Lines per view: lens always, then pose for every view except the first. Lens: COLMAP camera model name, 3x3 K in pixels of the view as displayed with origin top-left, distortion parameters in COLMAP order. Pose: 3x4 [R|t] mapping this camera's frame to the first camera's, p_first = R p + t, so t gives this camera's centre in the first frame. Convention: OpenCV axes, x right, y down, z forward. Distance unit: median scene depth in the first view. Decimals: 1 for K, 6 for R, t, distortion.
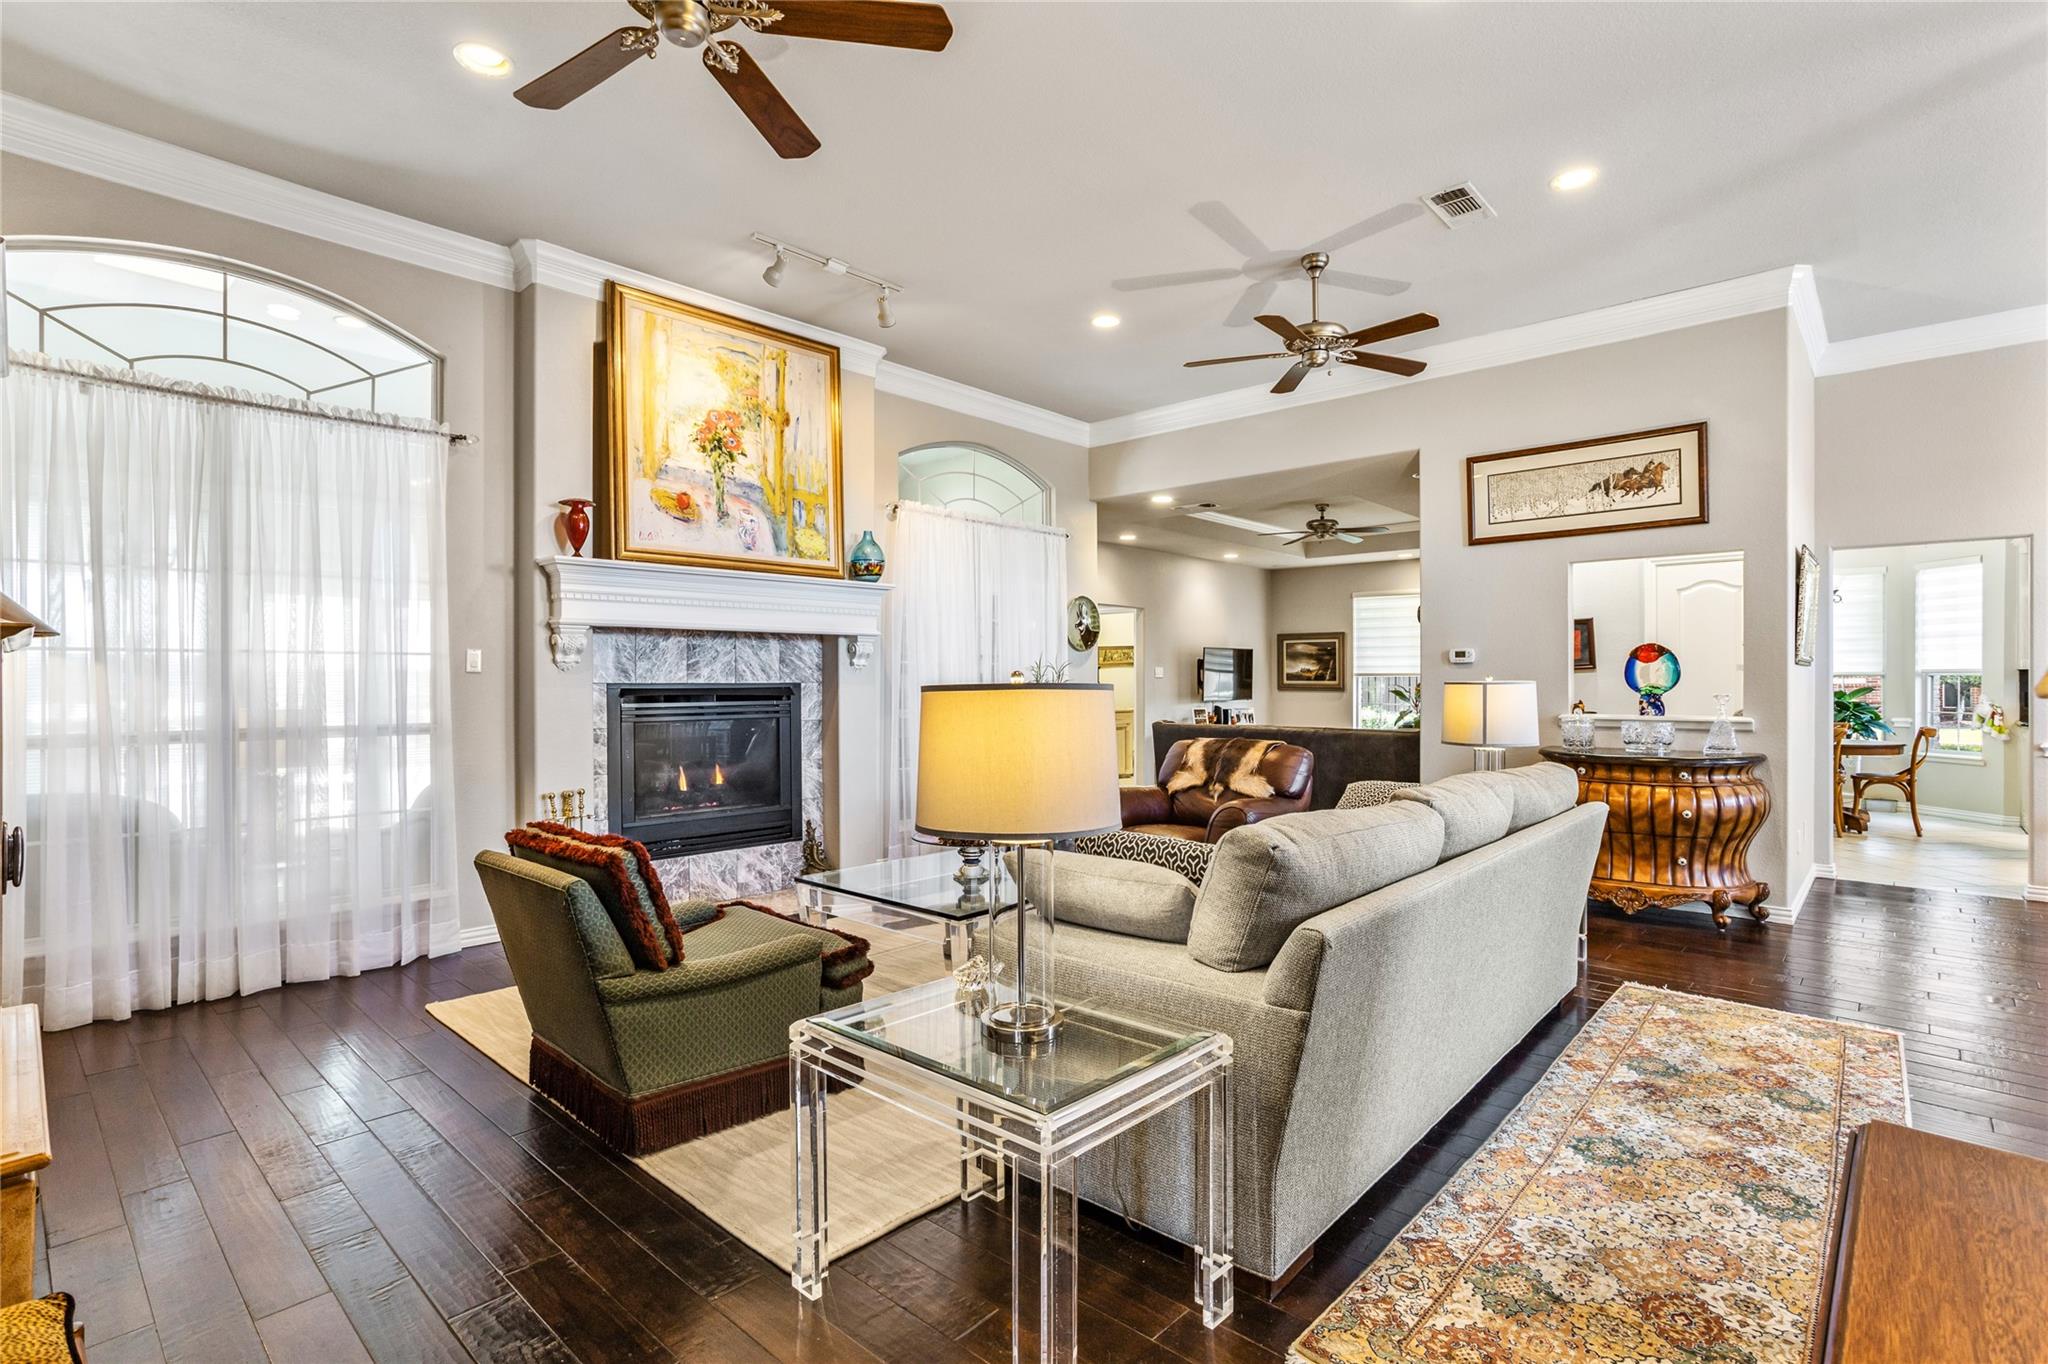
lens RADIAL K [[987.4, 0, 1020.7], [0, 987.4, 683.2], [0, 0, 1]] dist [-0.002125, -0.000066]
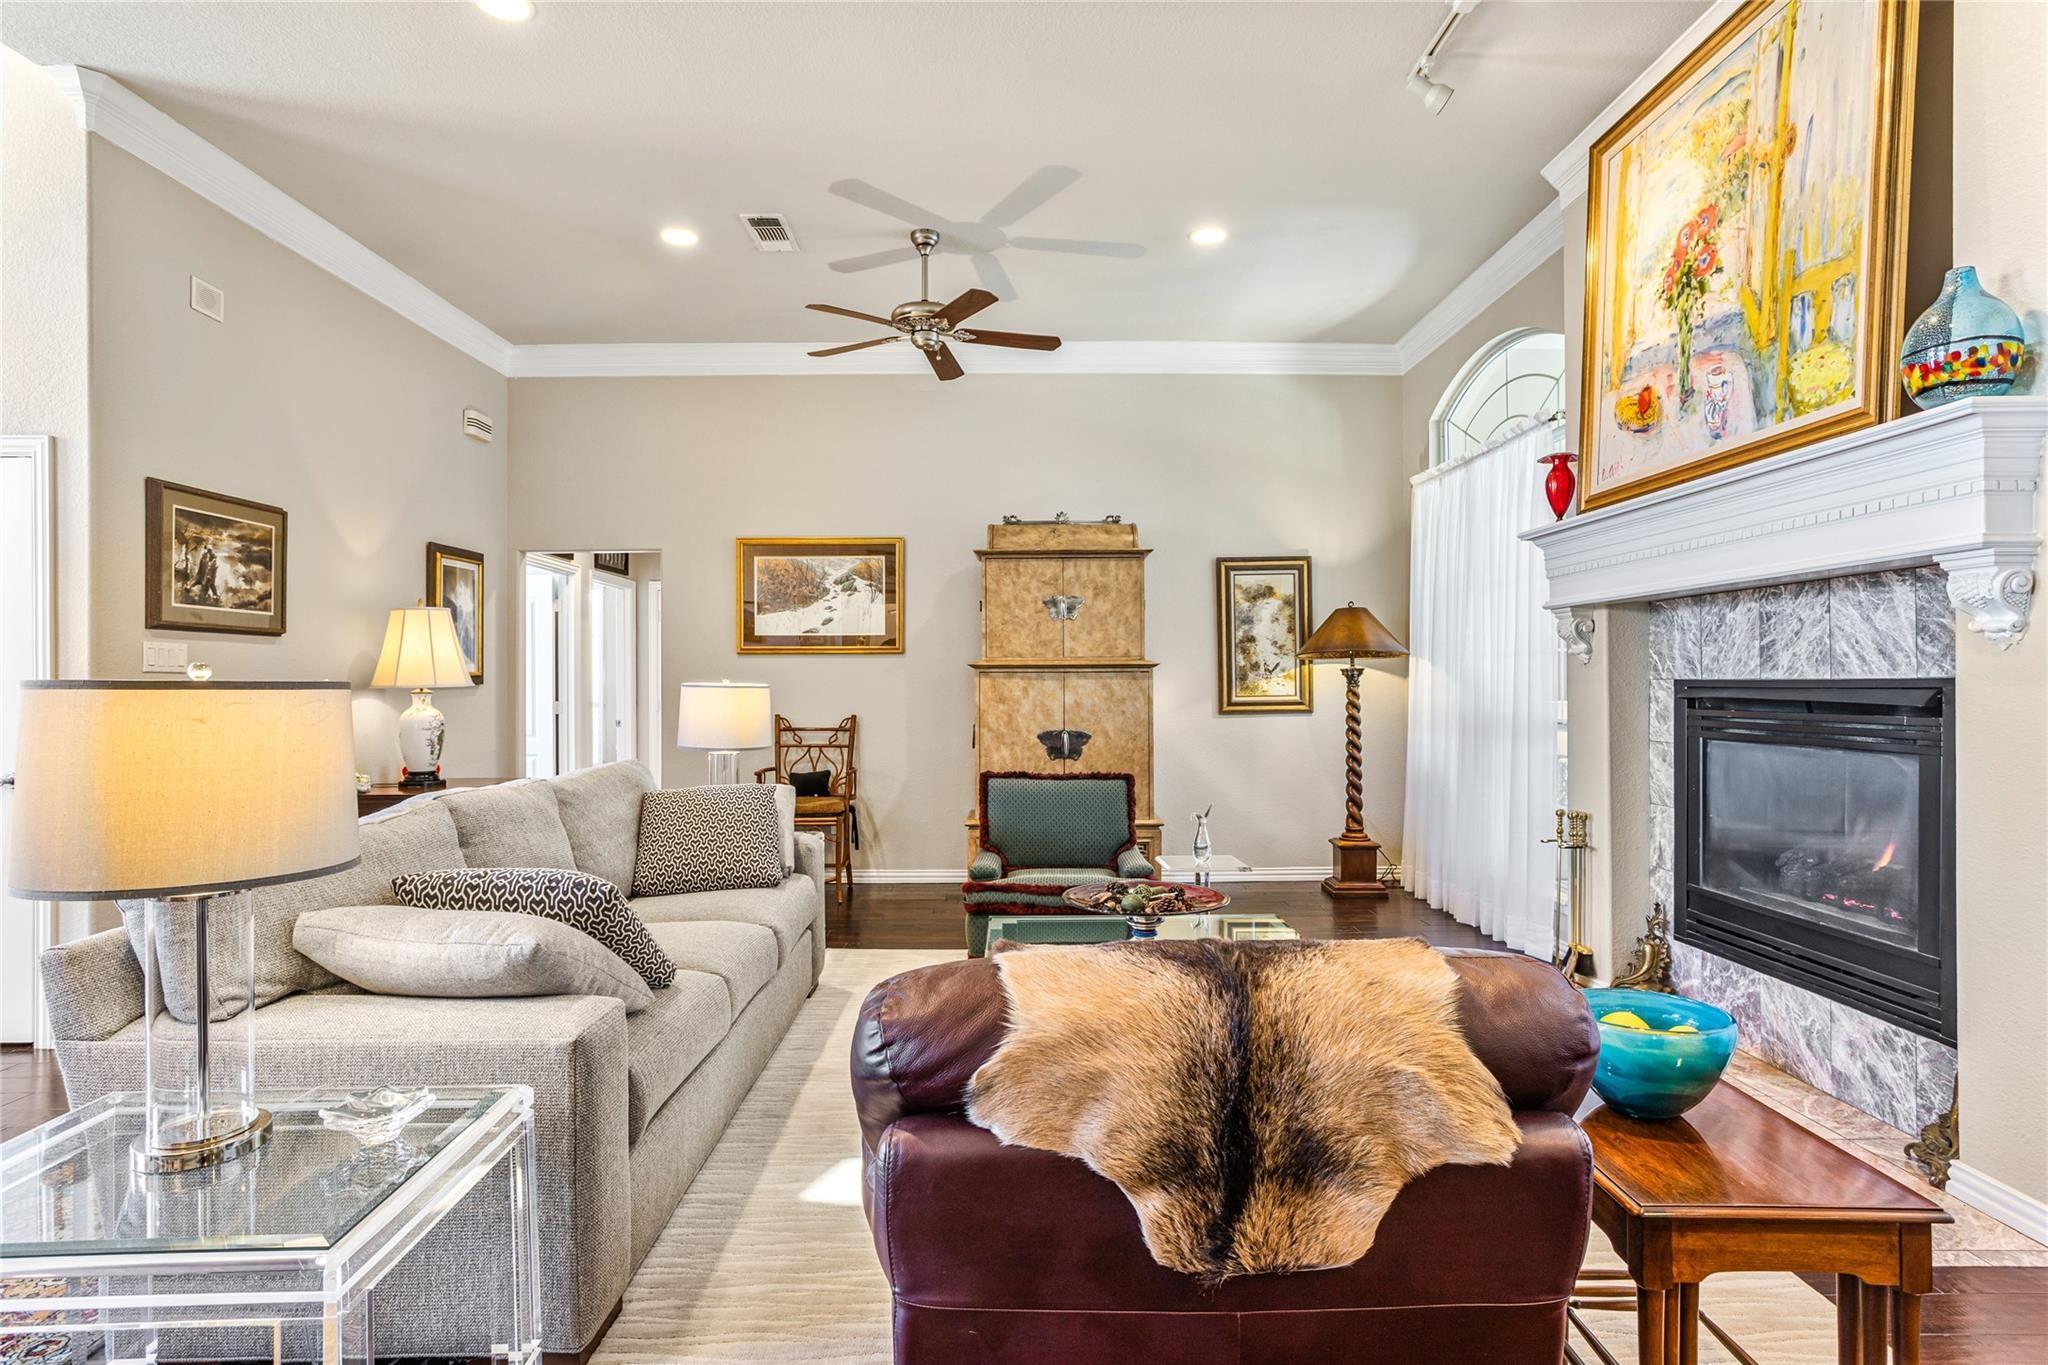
lens RADIAL K [[1127.6, 0, 1022.3], [0, 1127.6, 682.5], [0, 0, 1]] dist [0.002679, 0.000422]
pose [[-0.740230, 0.004996, -0.672335, 0.439352], [0.004638, 0.999987, 0.002325, -0.001351], [0.672338, -0.001398, -0.740243, 1.200325]]
